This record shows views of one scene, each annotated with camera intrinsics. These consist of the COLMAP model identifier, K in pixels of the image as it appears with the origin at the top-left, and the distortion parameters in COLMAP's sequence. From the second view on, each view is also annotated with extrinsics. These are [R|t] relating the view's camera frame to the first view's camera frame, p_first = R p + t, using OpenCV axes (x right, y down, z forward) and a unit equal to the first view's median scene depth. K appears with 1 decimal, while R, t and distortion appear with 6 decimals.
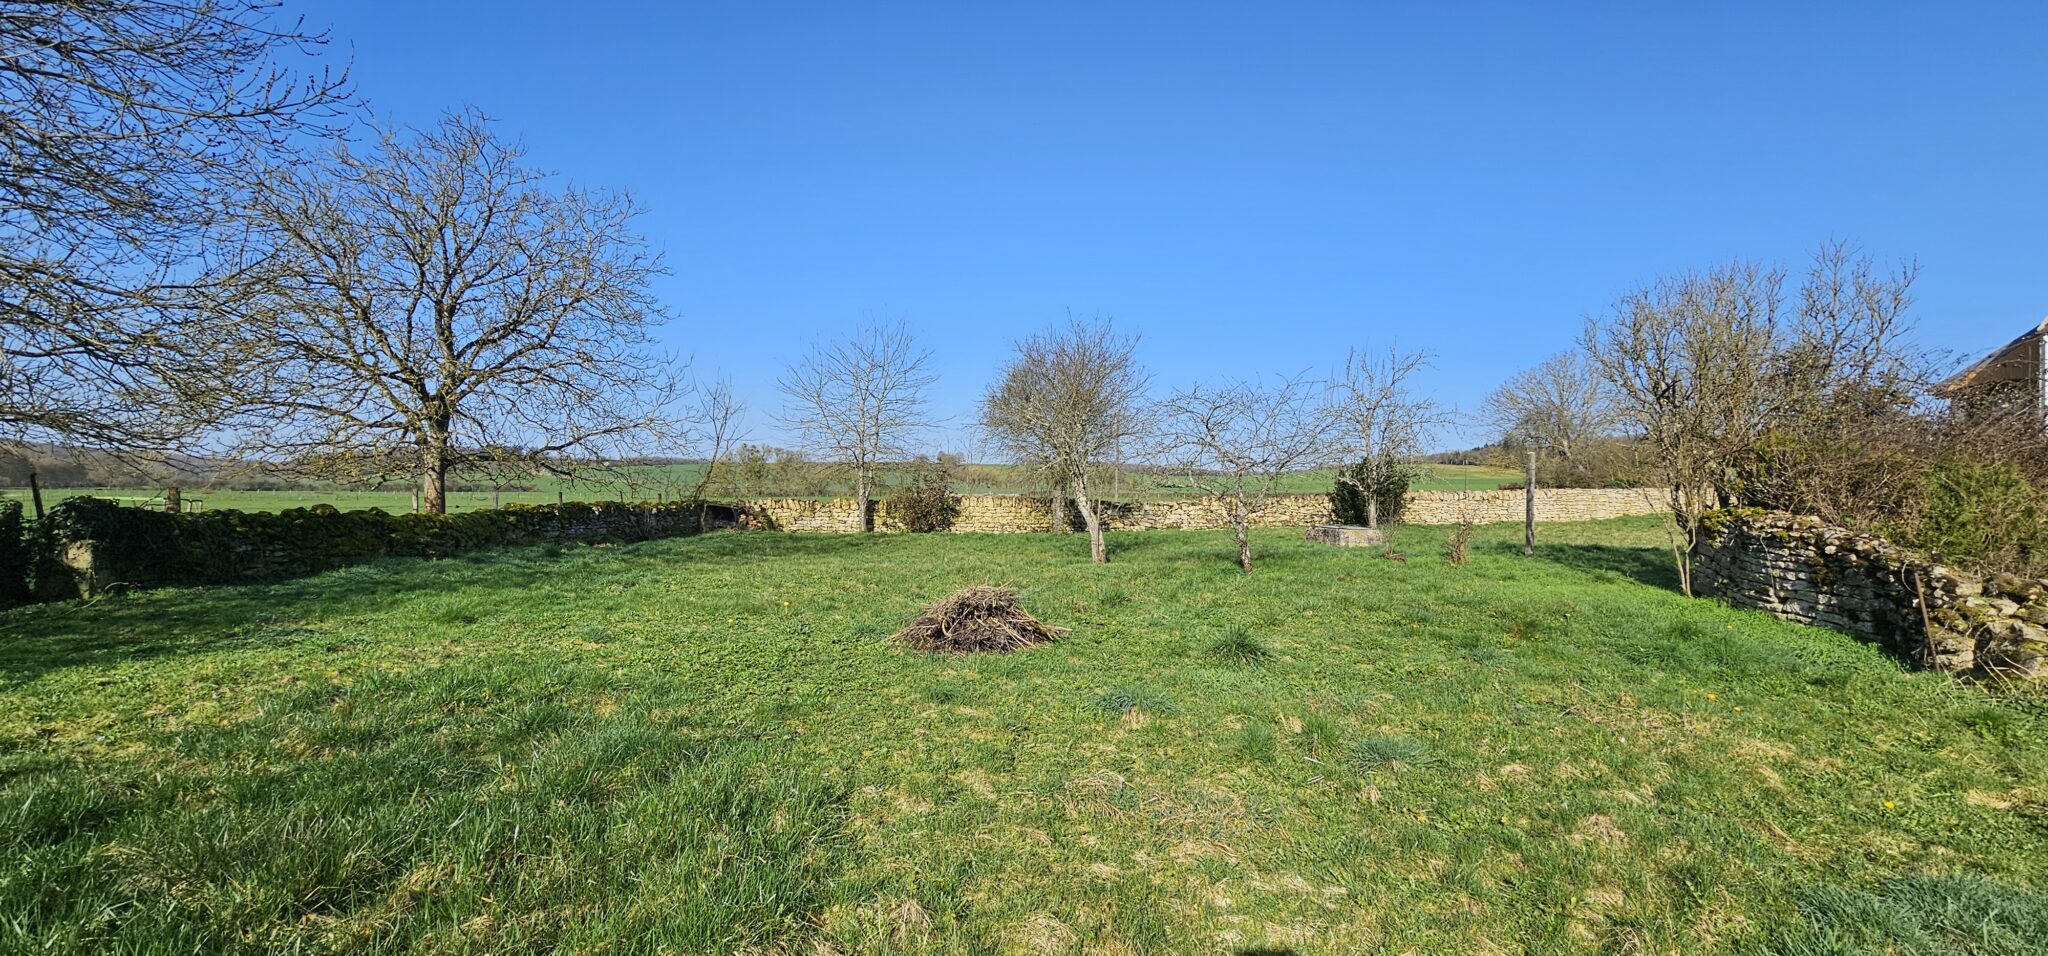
lens RADIAL K [[839.6, 0, 1031.6], [0, 839.6, 470.4], [0, 0, 1]] dist [-0.000902, 0.001720]
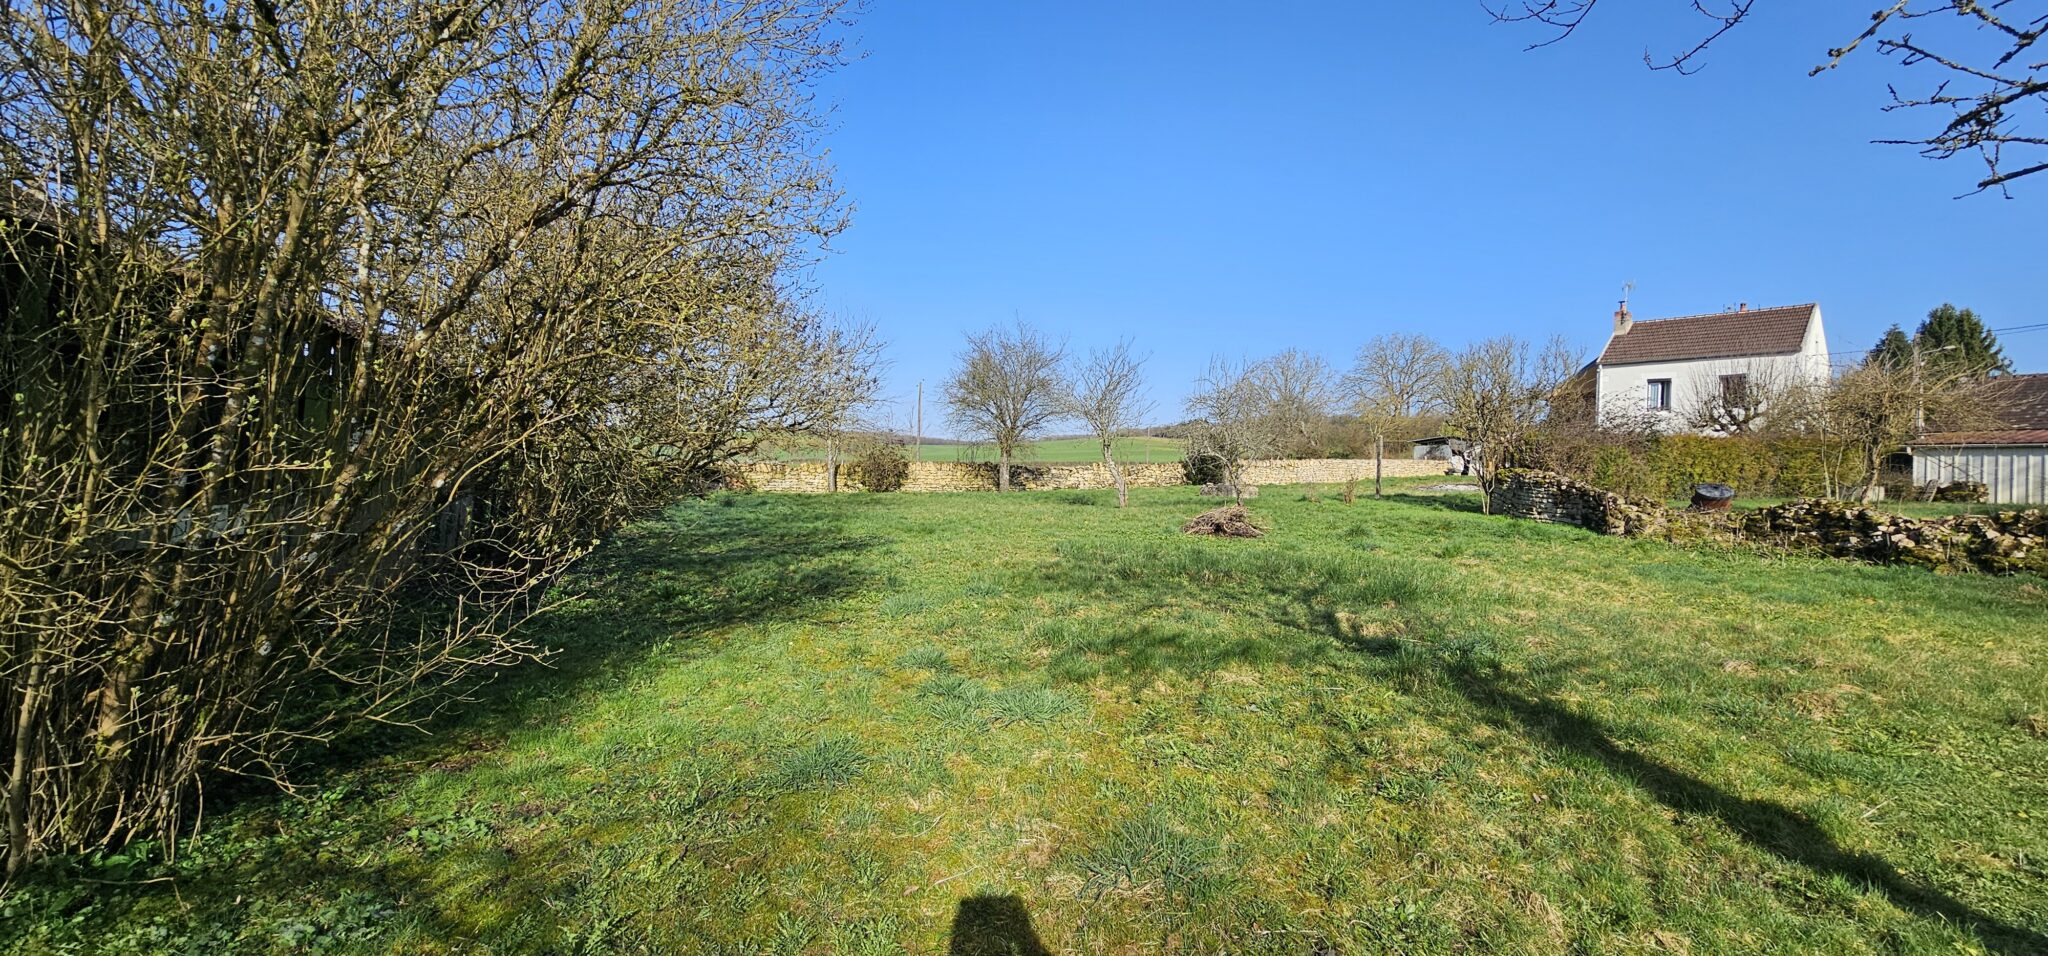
lens RADIAL K [[839.6, 0, 1023.1], [0, 839.6, 477.7], [0, 0, 1]] dist [-0.000902, 0.001720]
pose [[0.952260, 0.000286, 0.305289, -0.309753], [-0.014499, 0.998913, 0.044291, -0.001492], [-0.304945, -0.046603, 0.951229, -0.187058]]
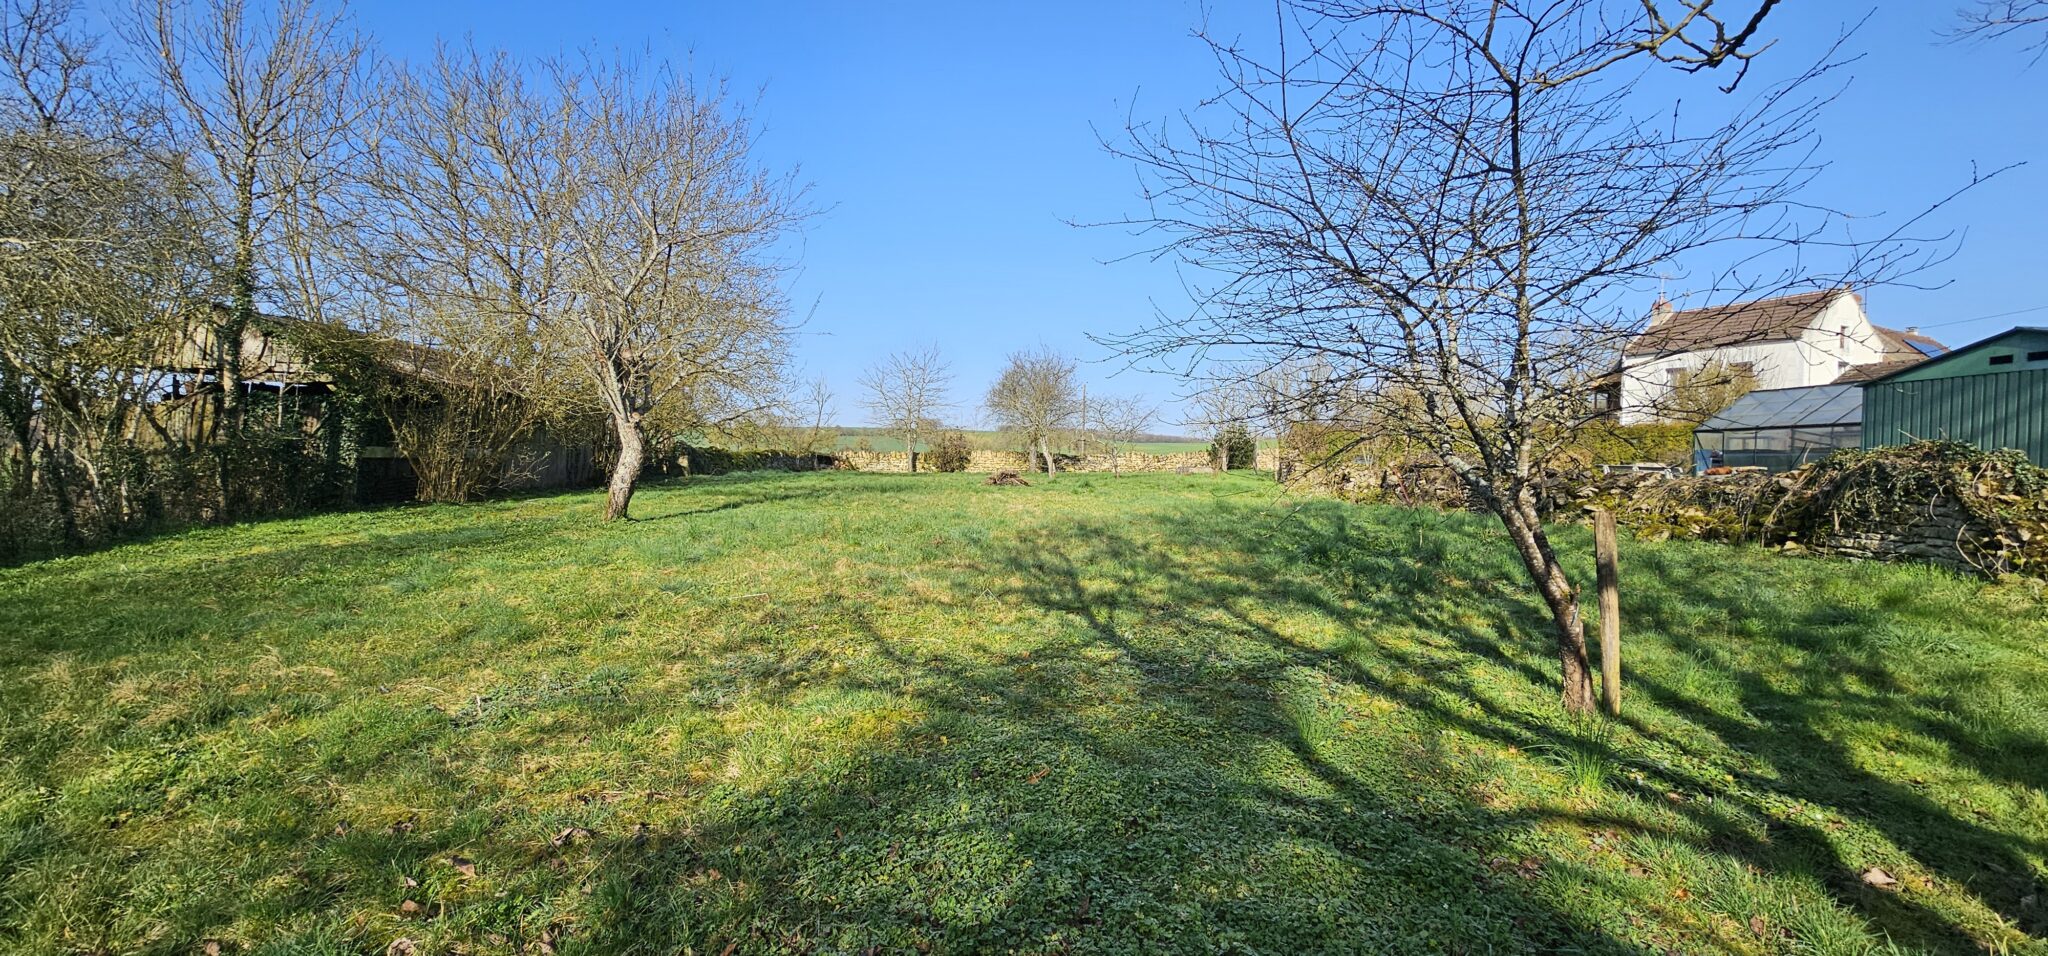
lens RADIAL K [[839.6, 0, 1010.8], [0, 839.6, 480.5], [0, 0, 1]] dist [-0.000902, 0.001720]
pose [[0.999967, 0.006194, 0.005241, -0.018012], [-0.006467, 0.998534, 0.053735, 0.002196], [-0.004901, -0.053767, 0.998541, -0.615873]]
